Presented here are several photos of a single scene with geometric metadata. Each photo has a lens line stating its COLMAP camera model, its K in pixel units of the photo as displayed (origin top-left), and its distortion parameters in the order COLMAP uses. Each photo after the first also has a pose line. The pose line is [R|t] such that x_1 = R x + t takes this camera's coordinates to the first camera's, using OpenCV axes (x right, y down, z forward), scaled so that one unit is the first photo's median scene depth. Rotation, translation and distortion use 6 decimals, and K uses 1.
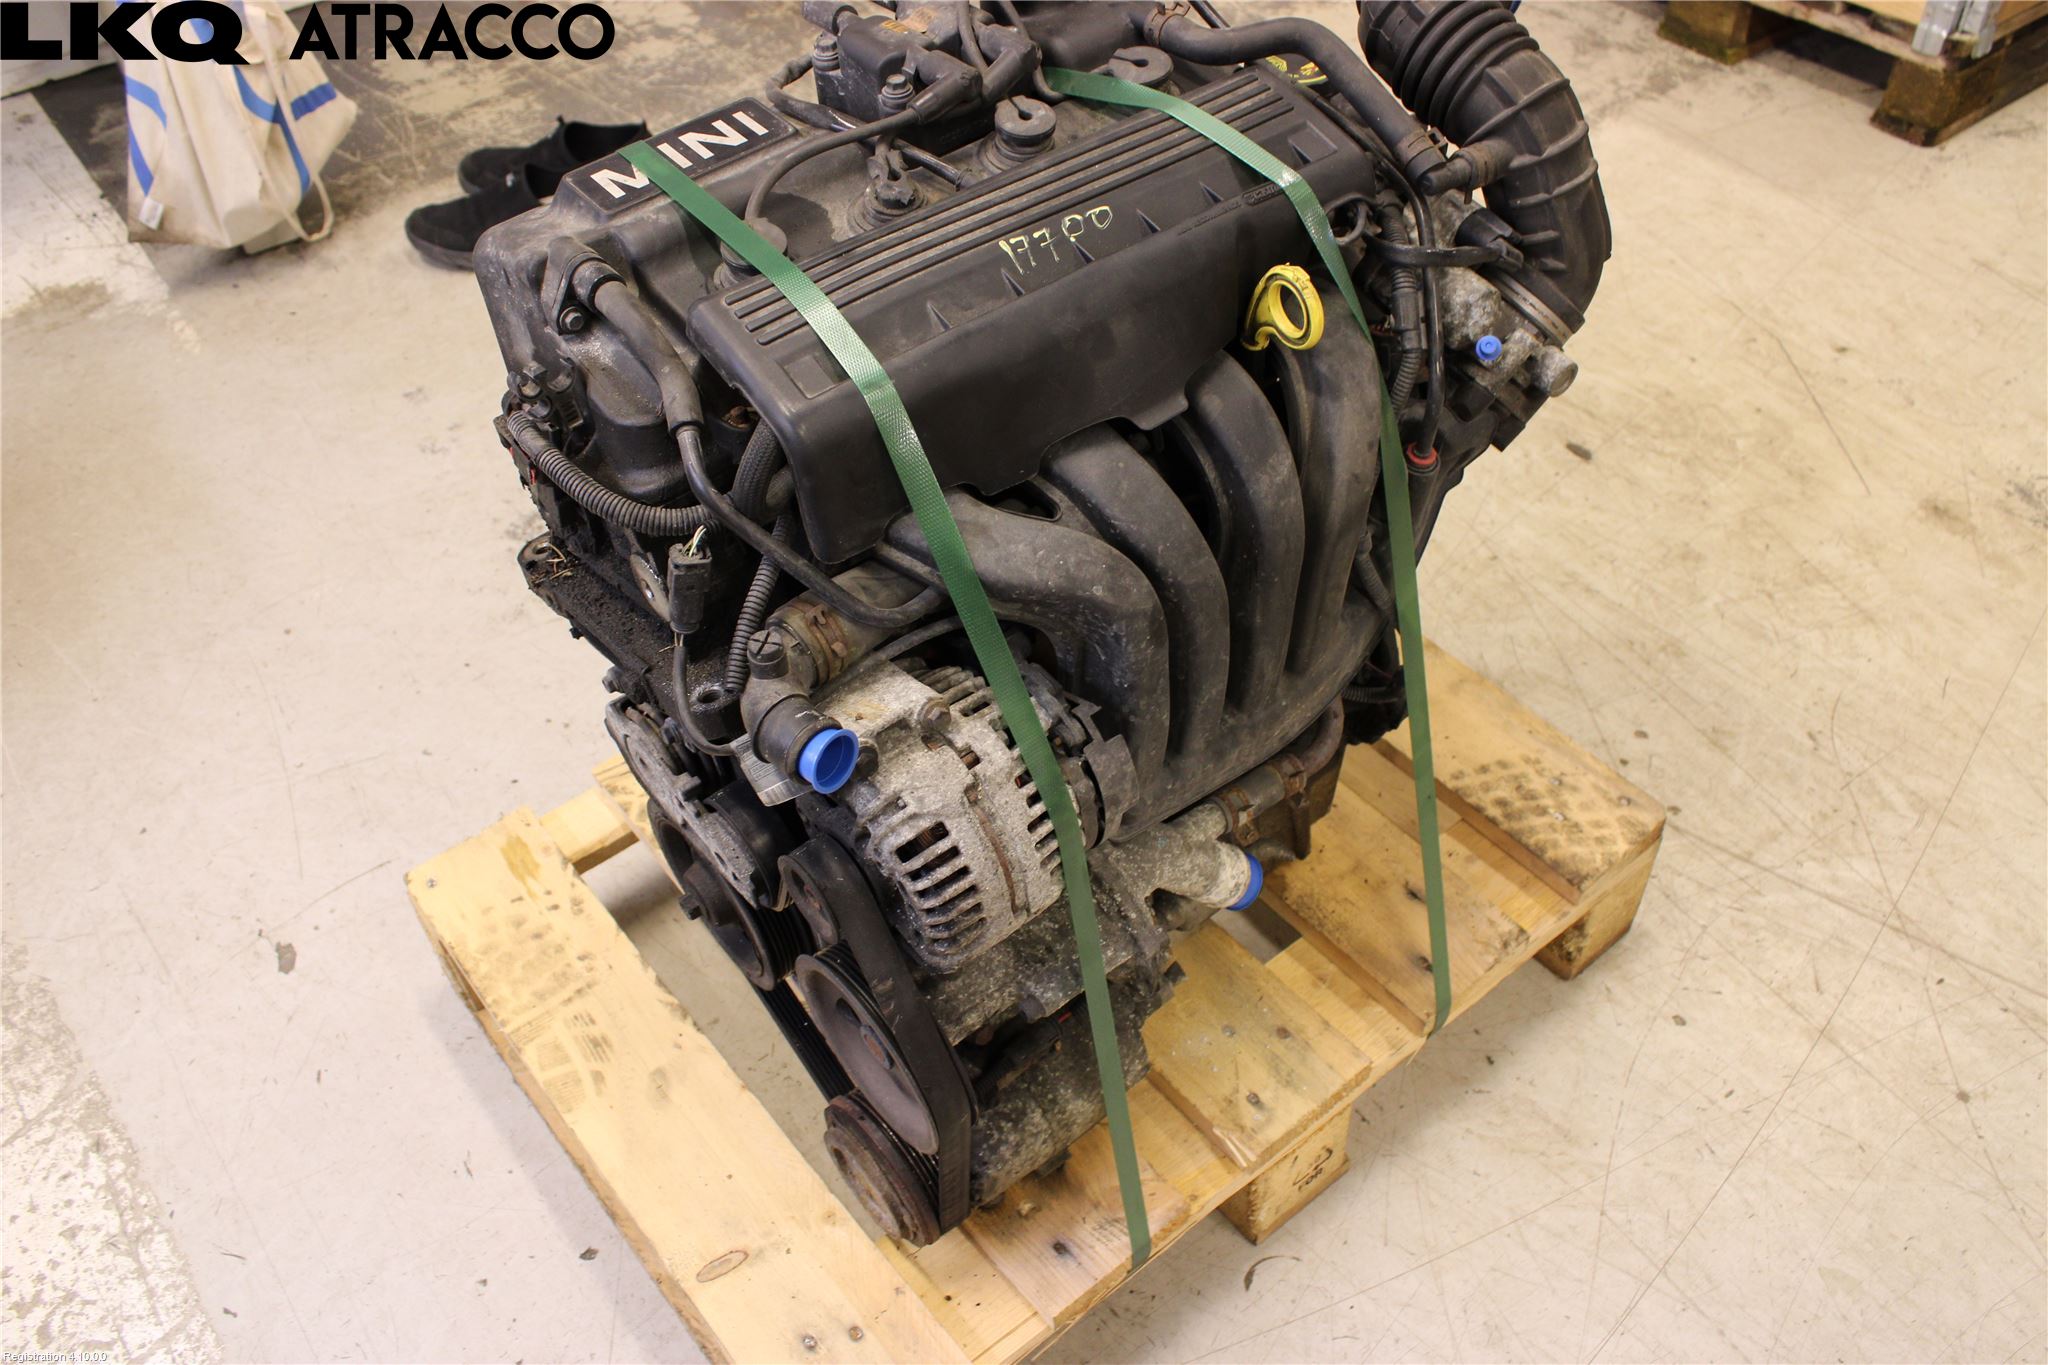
lens RADIAL K [[1711.3, 0, 1050.8], [0, 1711.3, 679.6], [0, 0, 1]] dist [-0.166998, 0.149930]
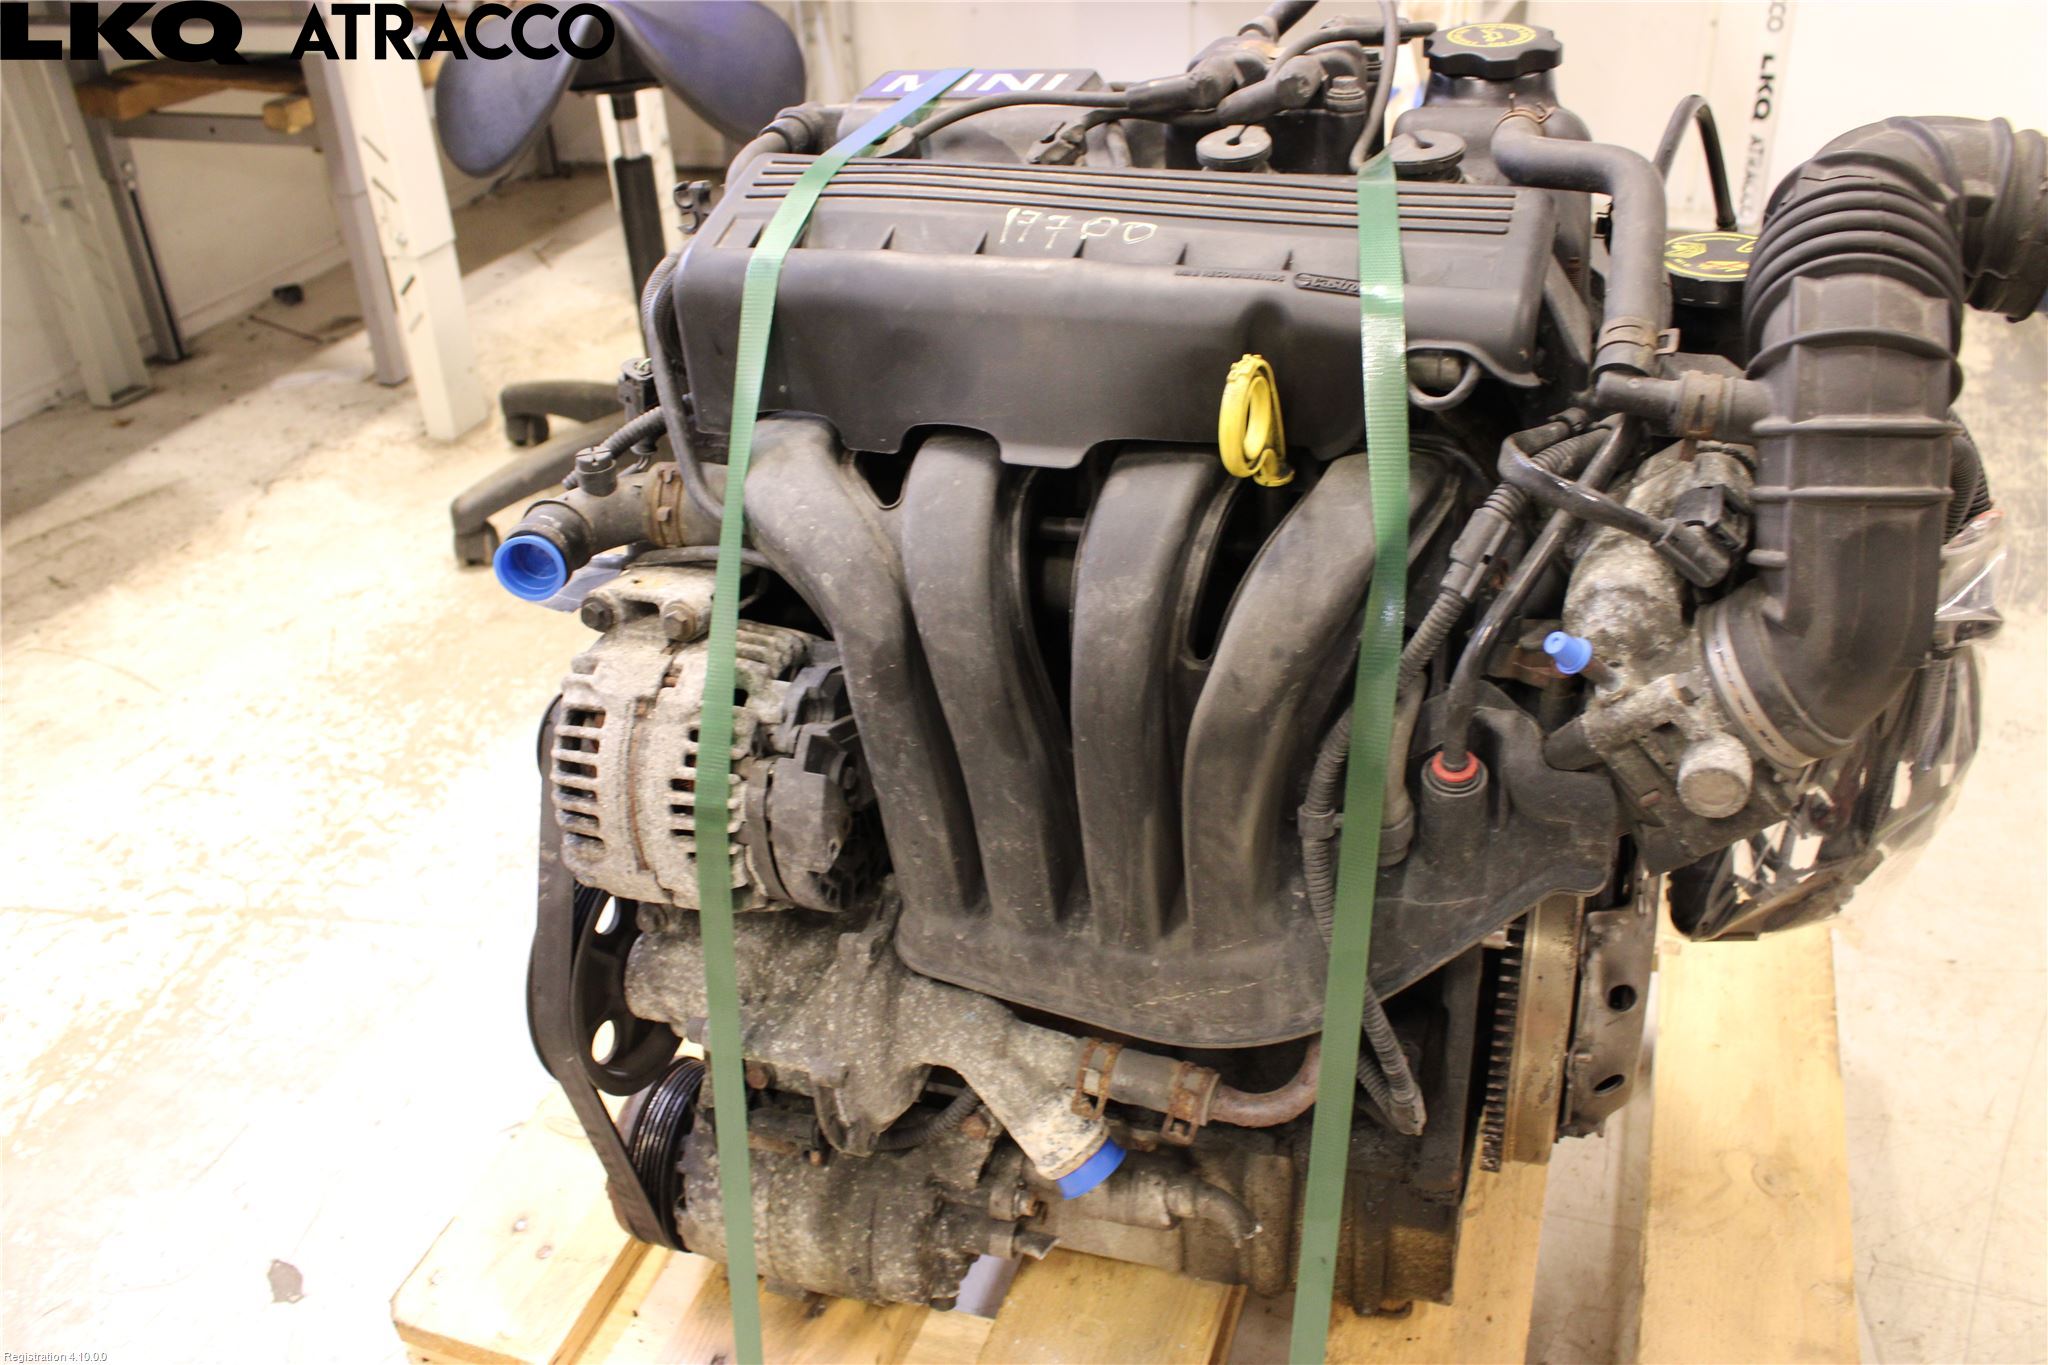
lens RADIAL K [[1711.3, 0, 1050.8], [0, 1711.3, 679.6], [0, 0, 1]] dist [-0.166998, 0.149930]
pose [[0.535457, 0.454404, -0.711901, 0.652285], [-0.582443, 0.809087, 0.078353, -0.131249], [0.611594, 0.372687, 0.697895, 0.460147]]
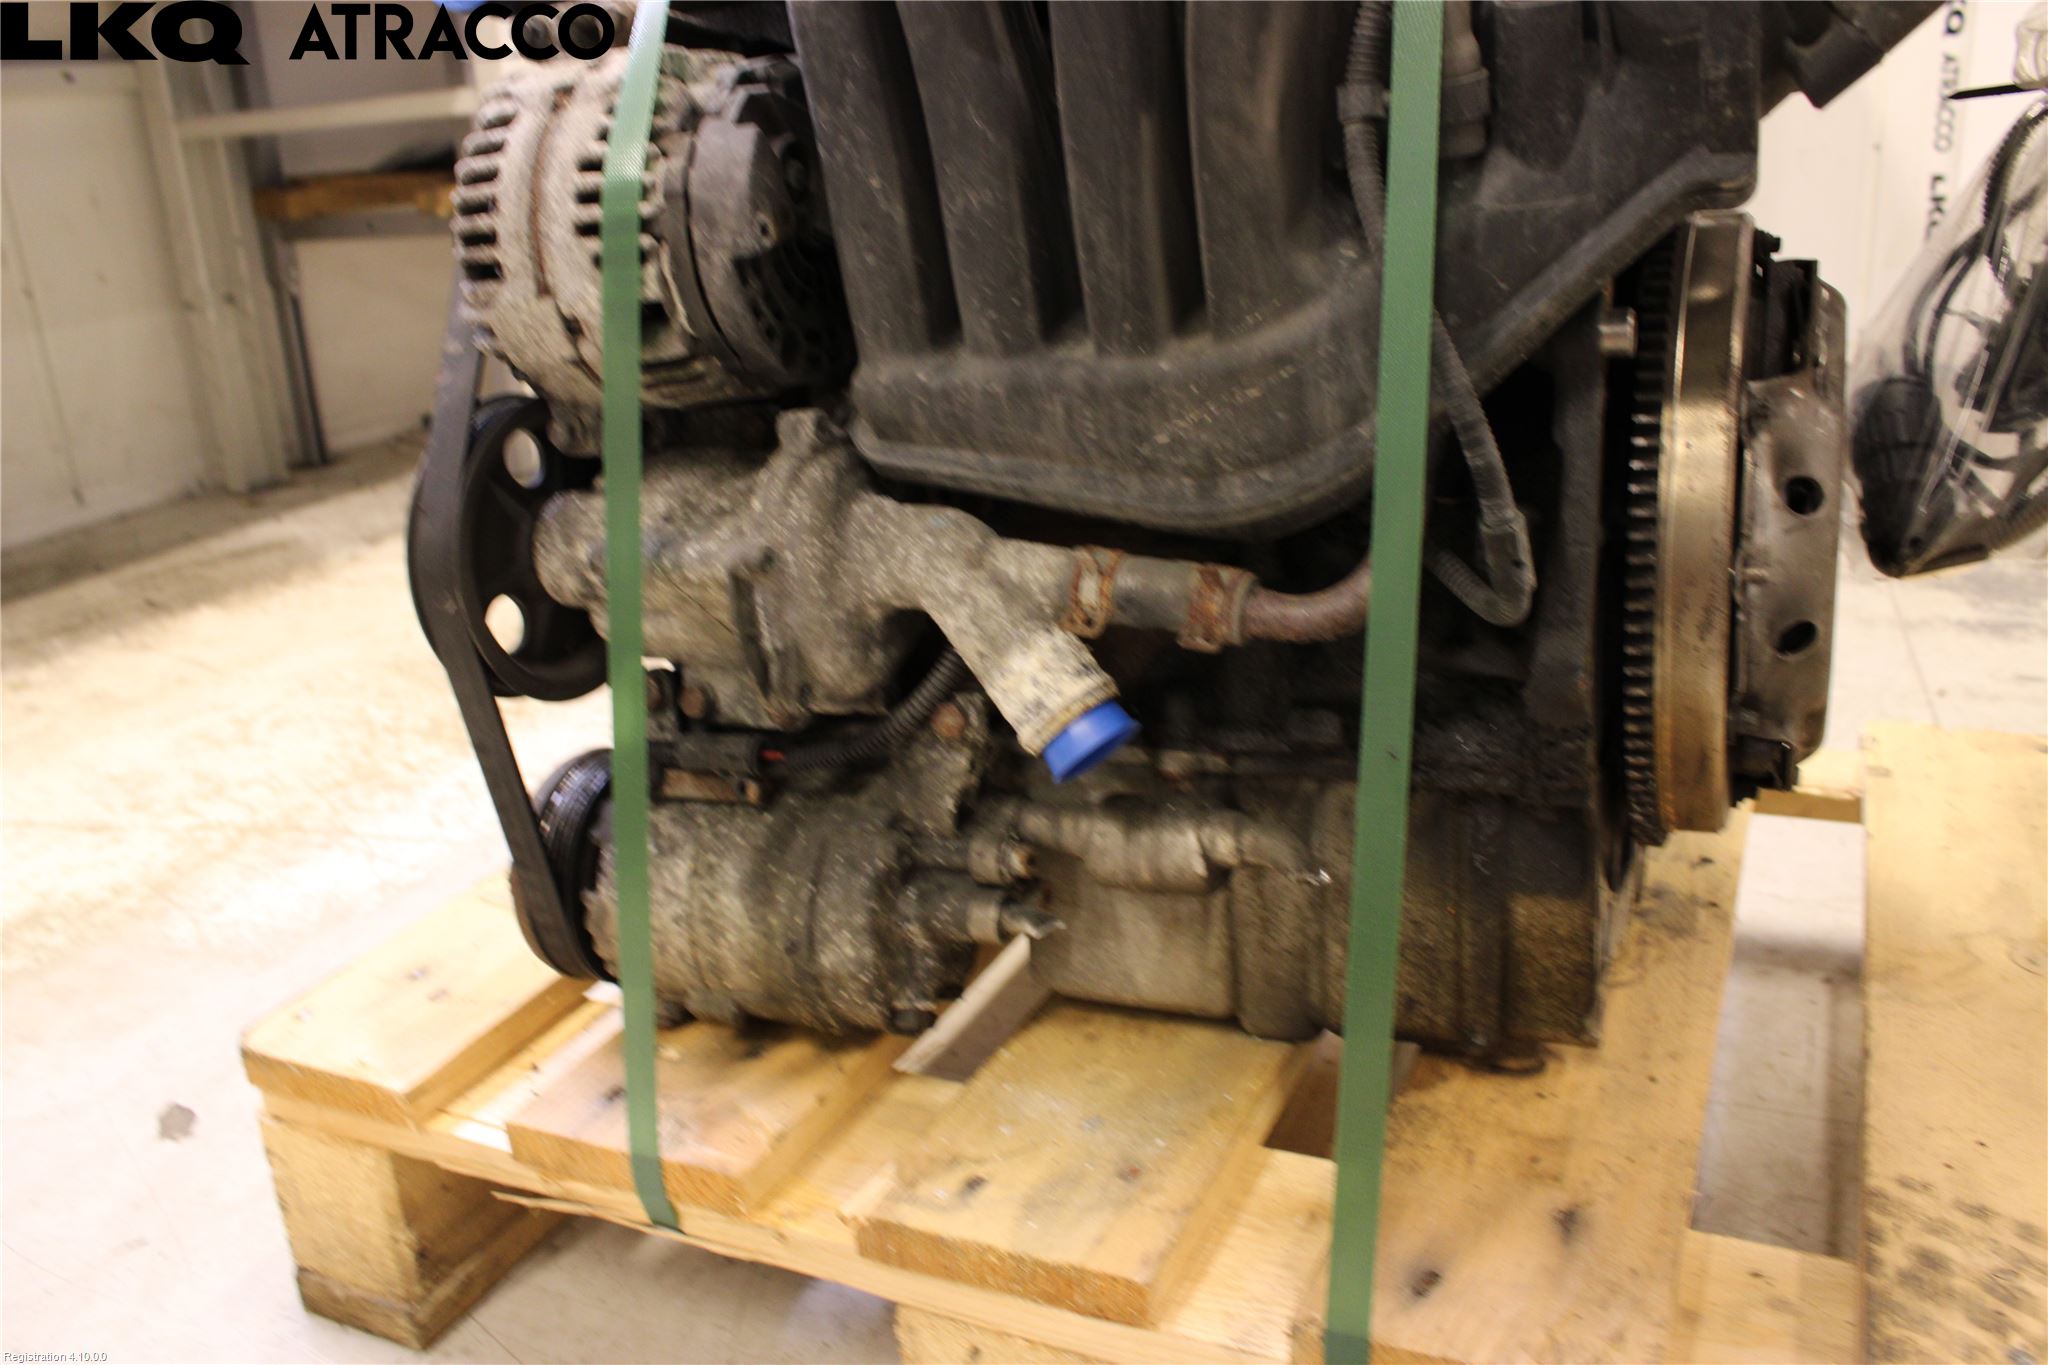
lens RADIAL K [[1711.3, 0, 1050.8], [0, 1711.3, 679.6], [0, 0, 1]] dist [-0.166998, 0.149930]
pose [[0.445188, 0.308046, -0.840782, 0.699491], [-0.603175, 0.797141, -0.027320, 0.150542], [0.661806, 0.519301, 0.540684, 0.812000]]
